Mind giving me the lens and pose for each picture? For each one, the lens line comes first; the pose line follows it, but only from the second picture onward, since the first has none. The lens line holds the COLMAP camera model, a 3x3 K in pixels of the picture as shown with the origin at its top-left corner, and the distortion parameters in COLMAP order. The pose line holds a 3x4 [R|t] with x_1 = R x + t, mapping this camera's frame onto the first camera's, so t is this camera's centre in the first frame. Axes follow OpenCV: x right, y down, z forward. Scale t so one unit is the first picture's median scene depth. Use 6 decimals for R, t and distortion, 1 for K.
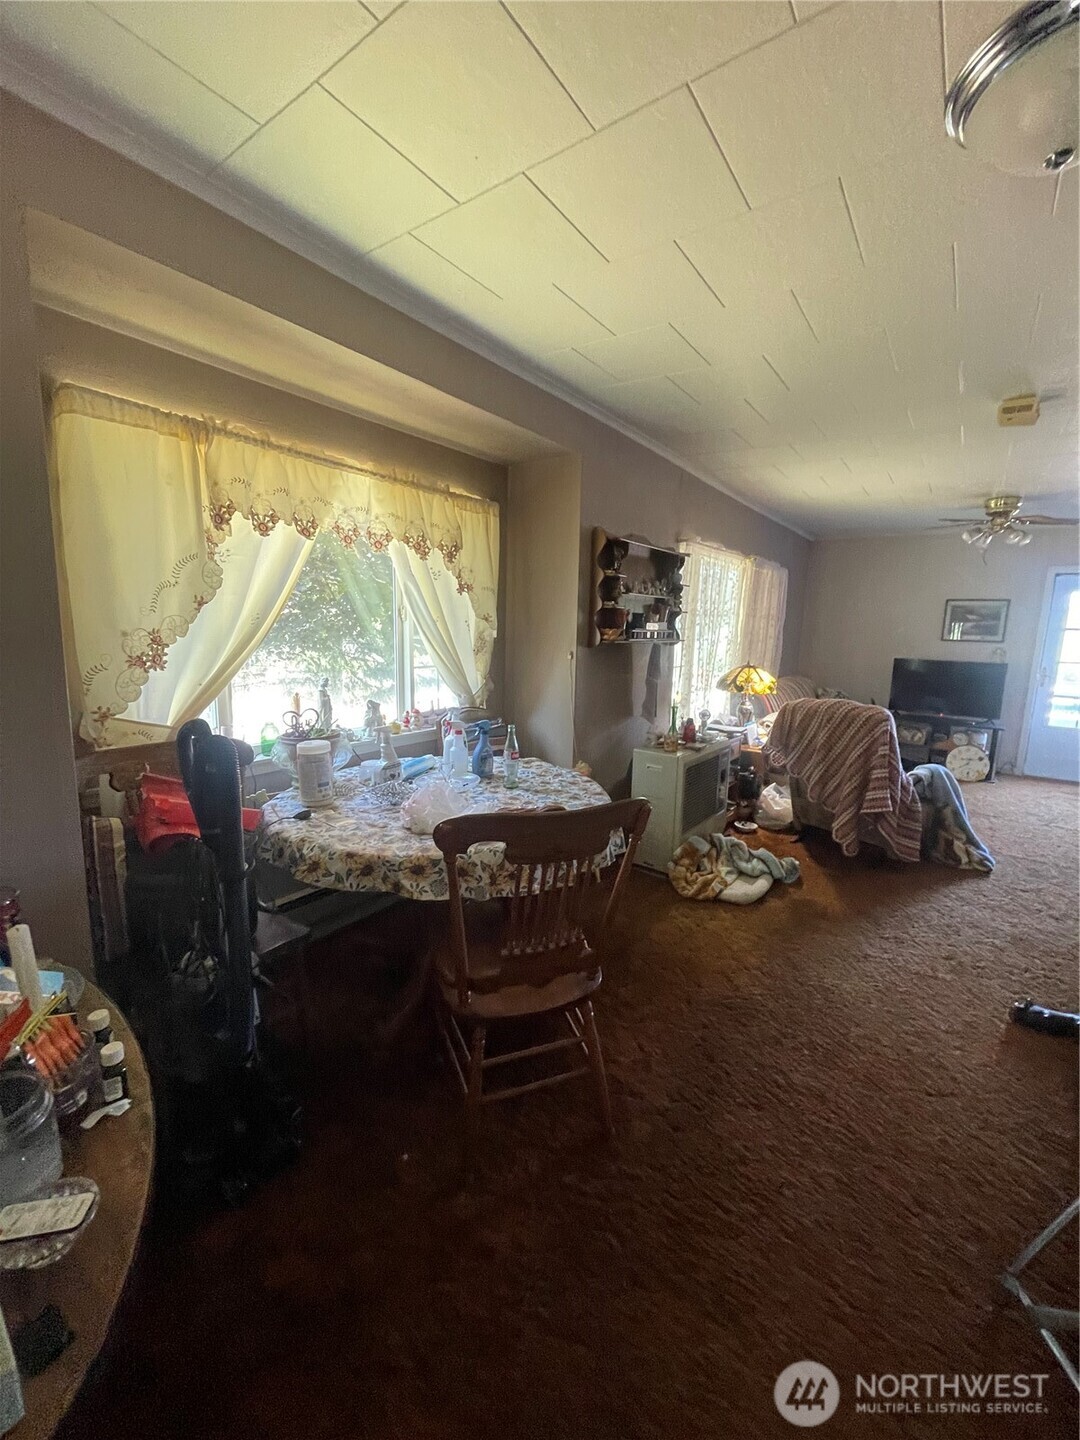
lens RADIAL K [[574.1, 0, 543.9], [0, 574.1, 719.9], [0, 0, 1]] dist [0.000378, 0.000105]
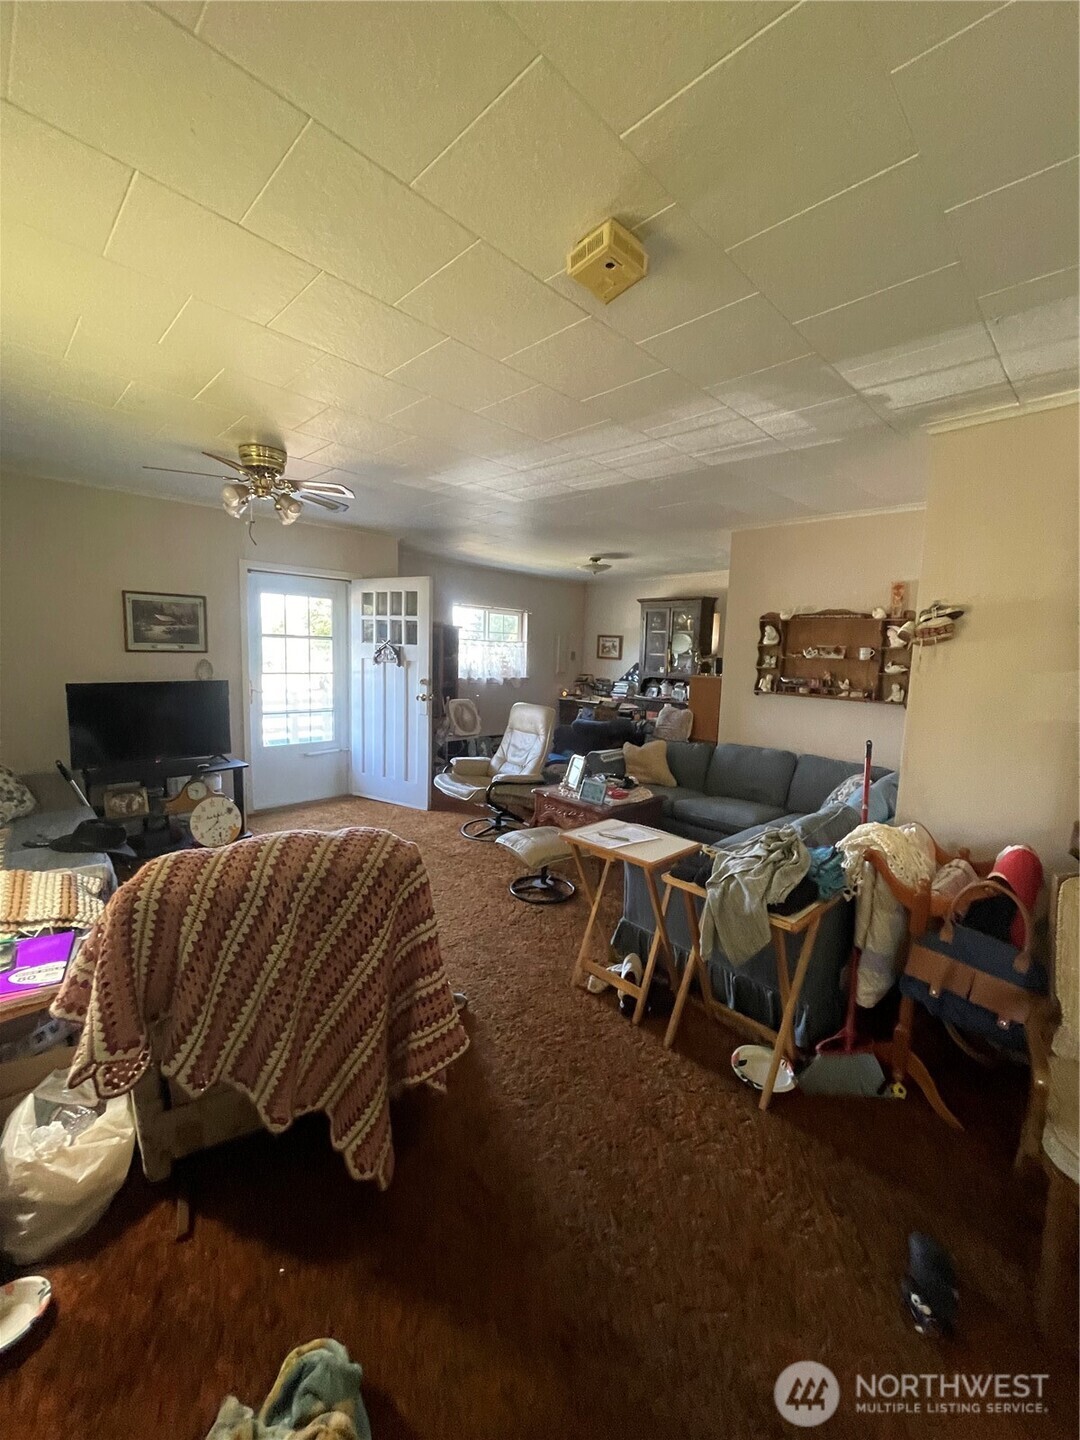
lens RADIAL K [[574.1, 0, 543.9], [0, 574.1, 717.6], [0, 0, 1]] dist [0.000378, 0.000105]
pose [[0.141040, -0.148726, 0.978769, 0.101867], [0.140483, 0.981654, 0.128920, -0.085284], [-0.979986, 0.119318, 0.159346, 0.447512]]
